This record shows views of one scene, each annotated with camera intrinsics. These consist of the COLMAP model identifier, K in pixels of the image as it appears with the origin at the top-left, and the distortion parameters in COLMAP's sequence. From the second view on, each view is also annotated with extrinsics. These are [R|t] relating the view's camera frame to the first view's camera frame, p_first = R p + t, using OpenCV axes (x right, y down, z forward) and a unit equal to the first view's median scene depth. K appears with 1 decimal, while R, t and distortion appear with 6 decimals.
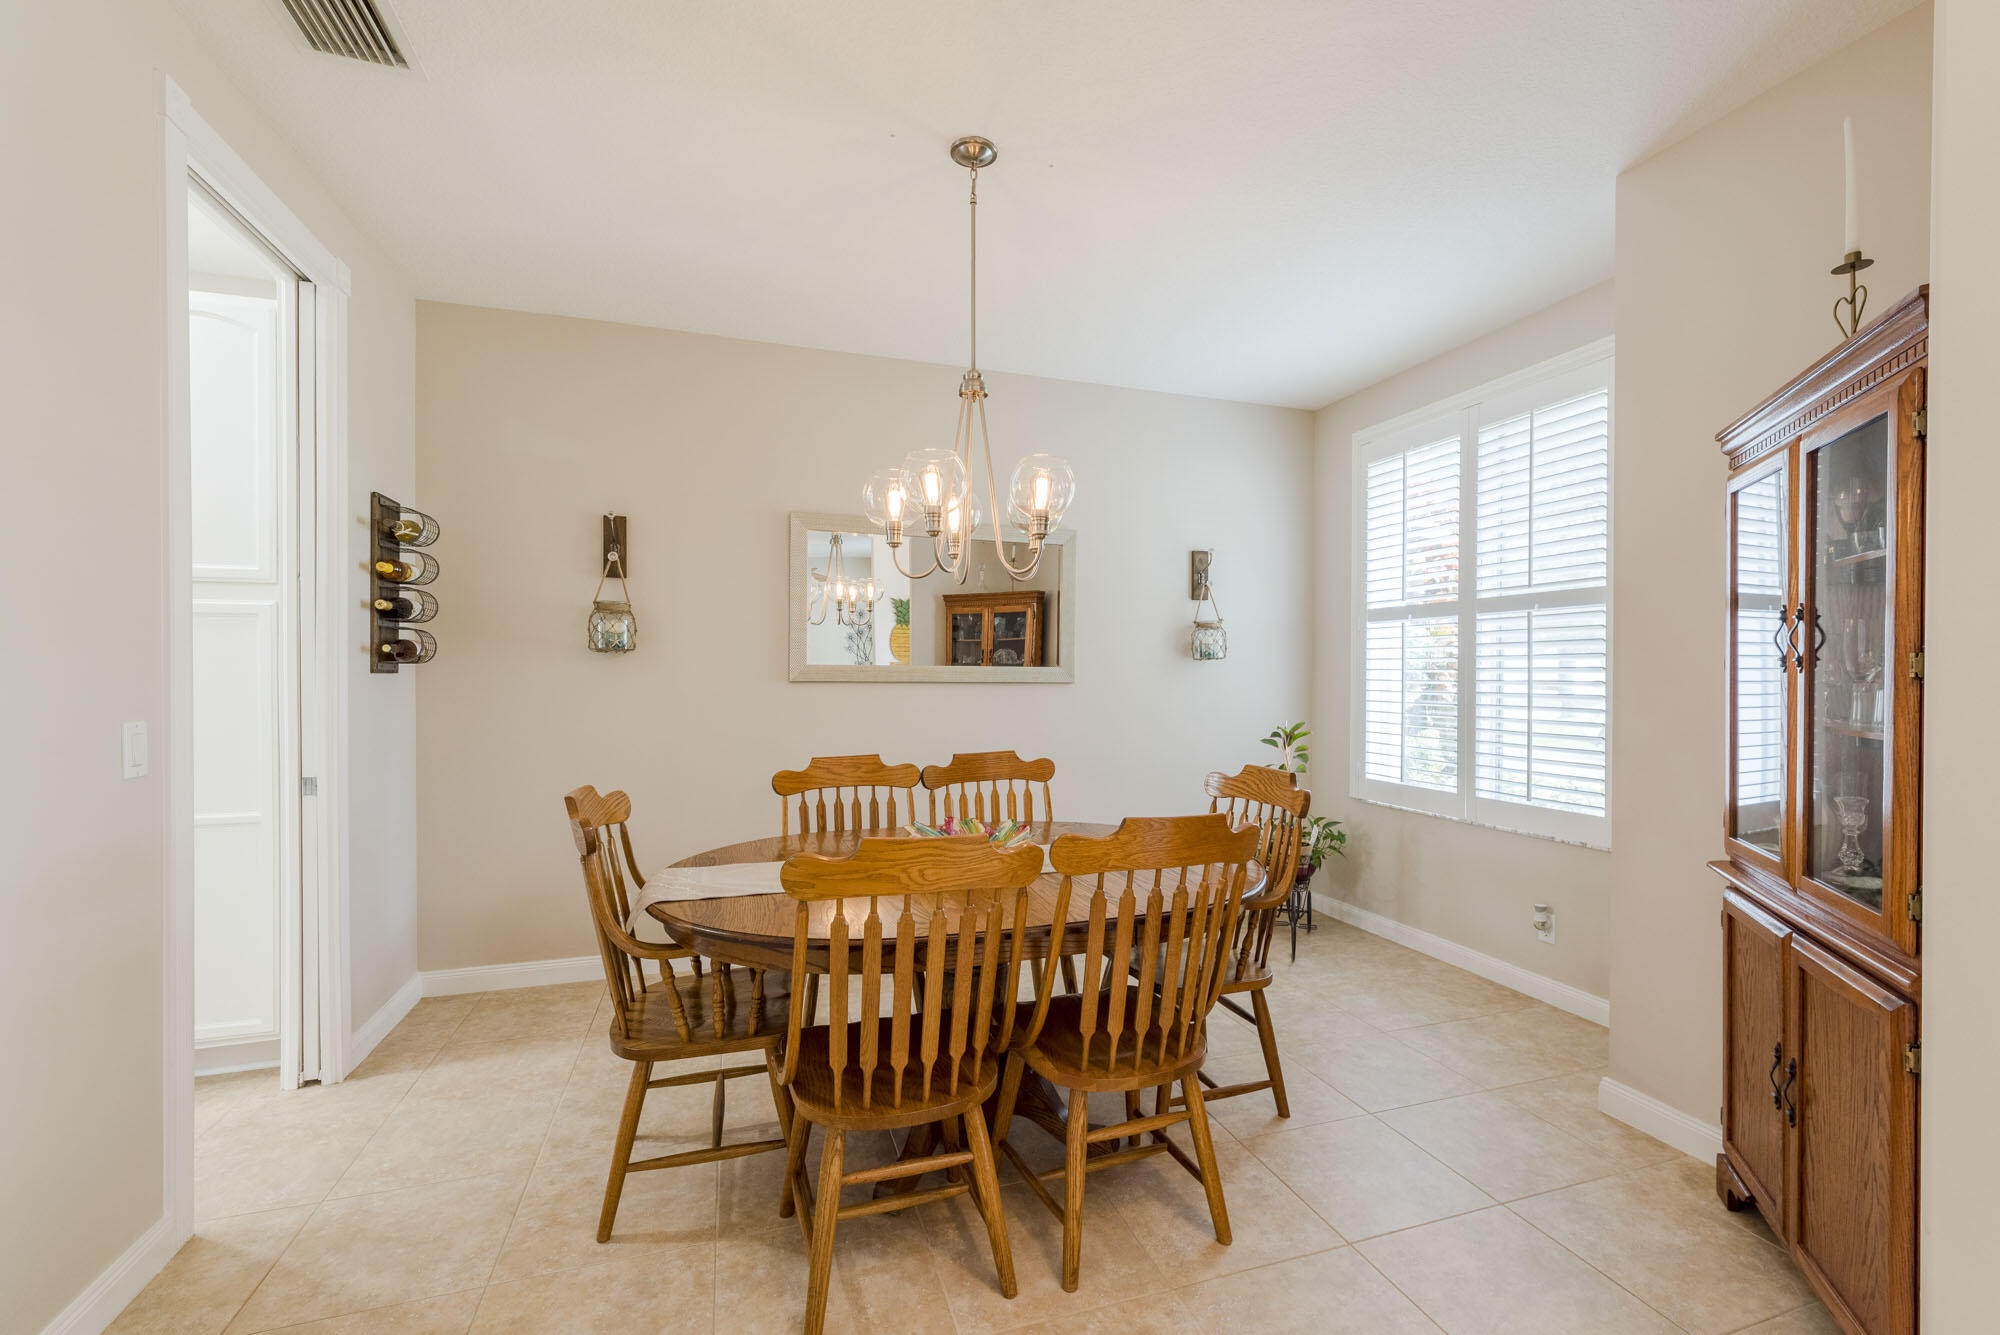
lens RADIAL K [[861.3, 0, 1001.4], [0, 861.3, 674.1], [0, 0, 1]] dist [-0.000674, 0.001850]
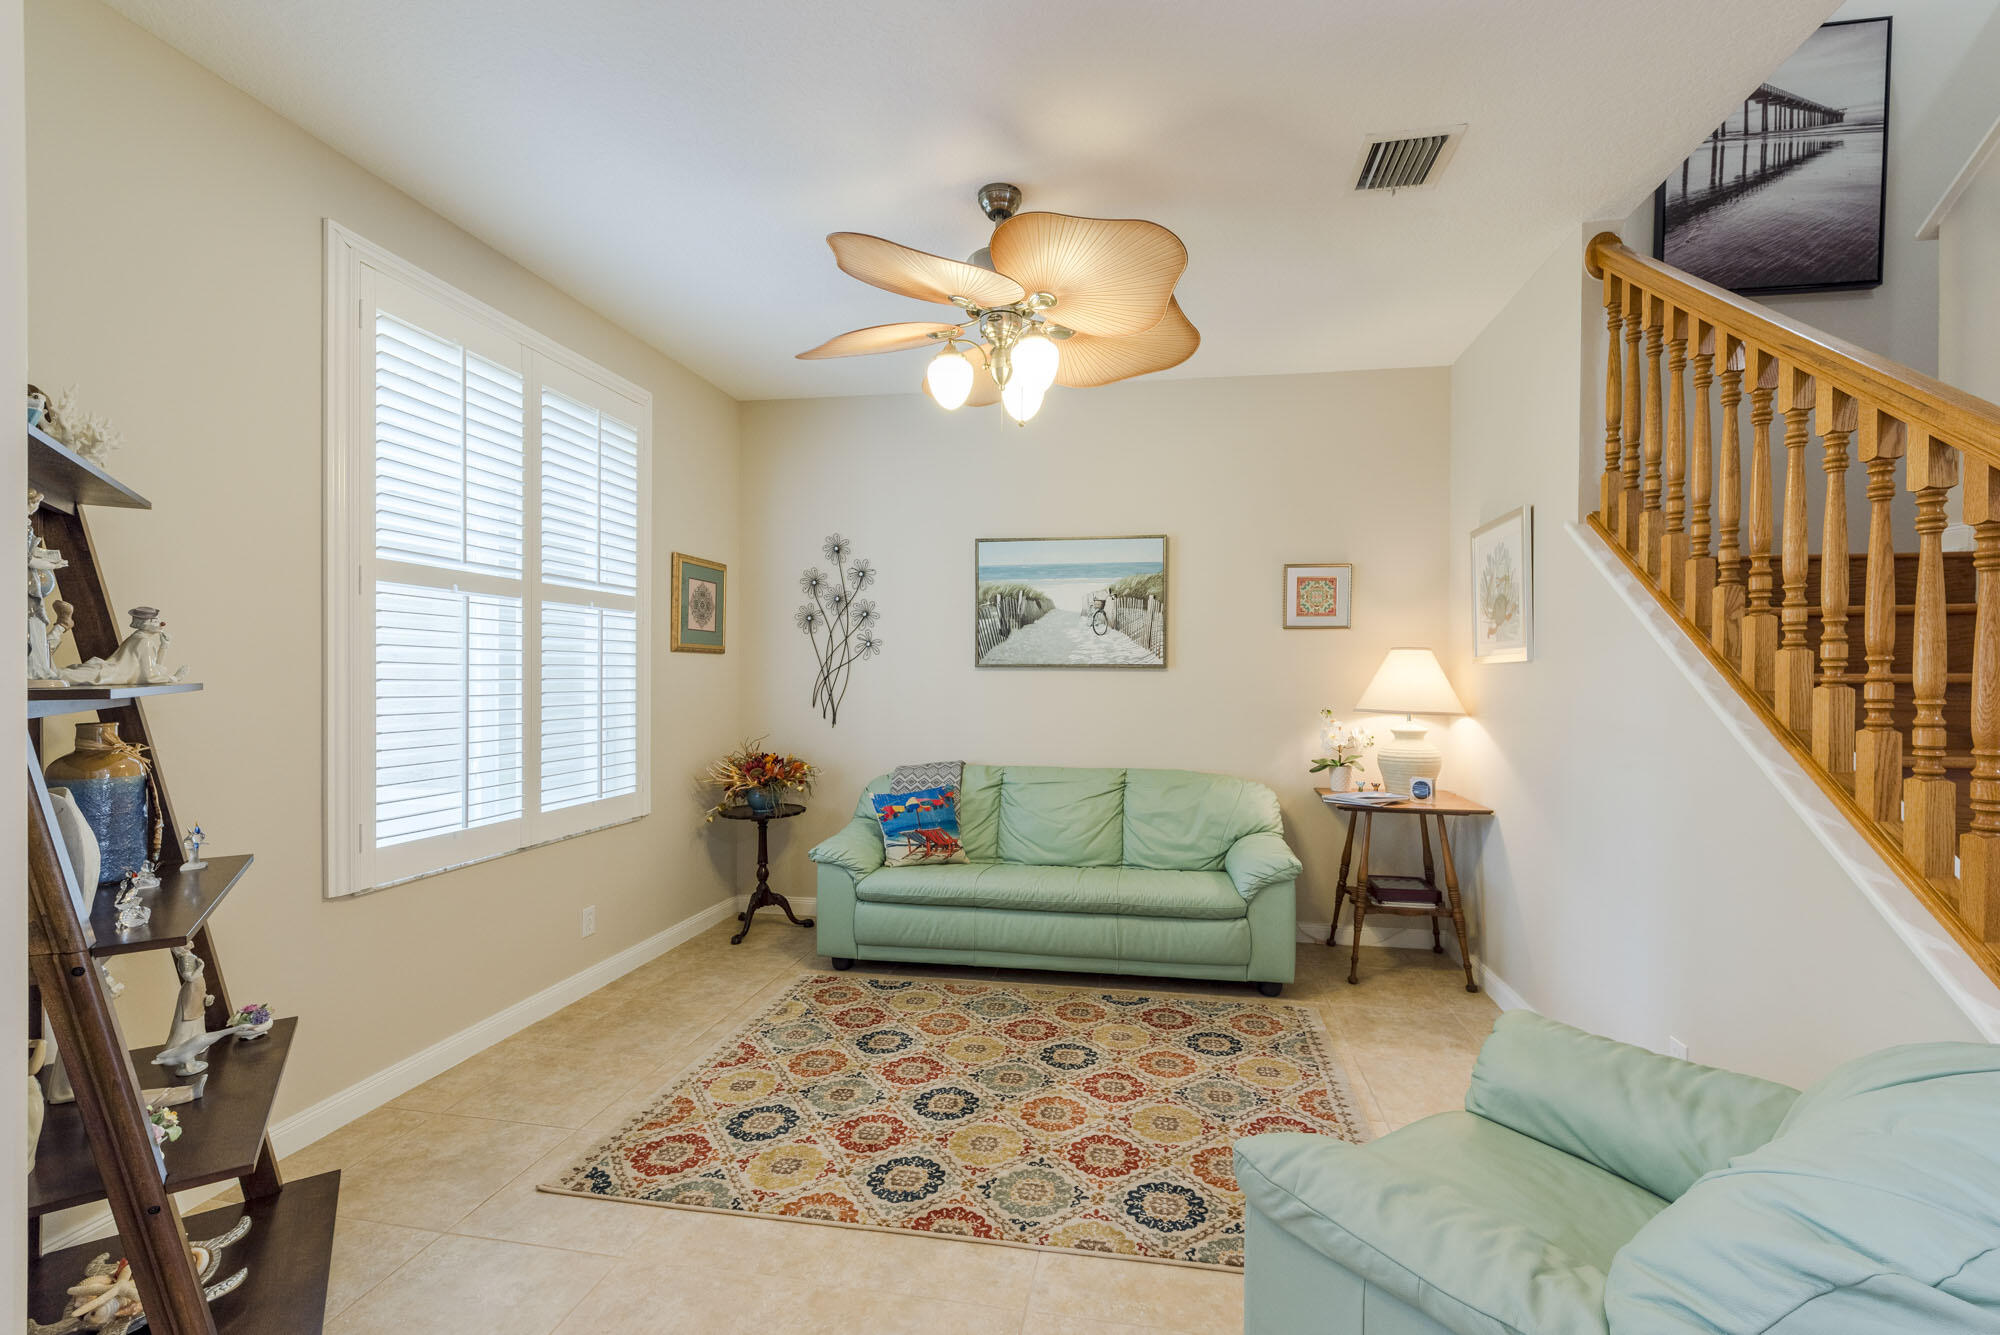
lens RADIAL K [[861.3, 0, 1008.2], [0, 861.3, 676.3], [0, 0, 1]] dist [-0.000674, 0.001850]
pose [[-0.871022, -0.013335, 0.491062, -0.268739], [-0.012953, 0.999907, 0.004177, -0.004111], [-0.491072, -0.002722, -0.871115, 1.477331]]
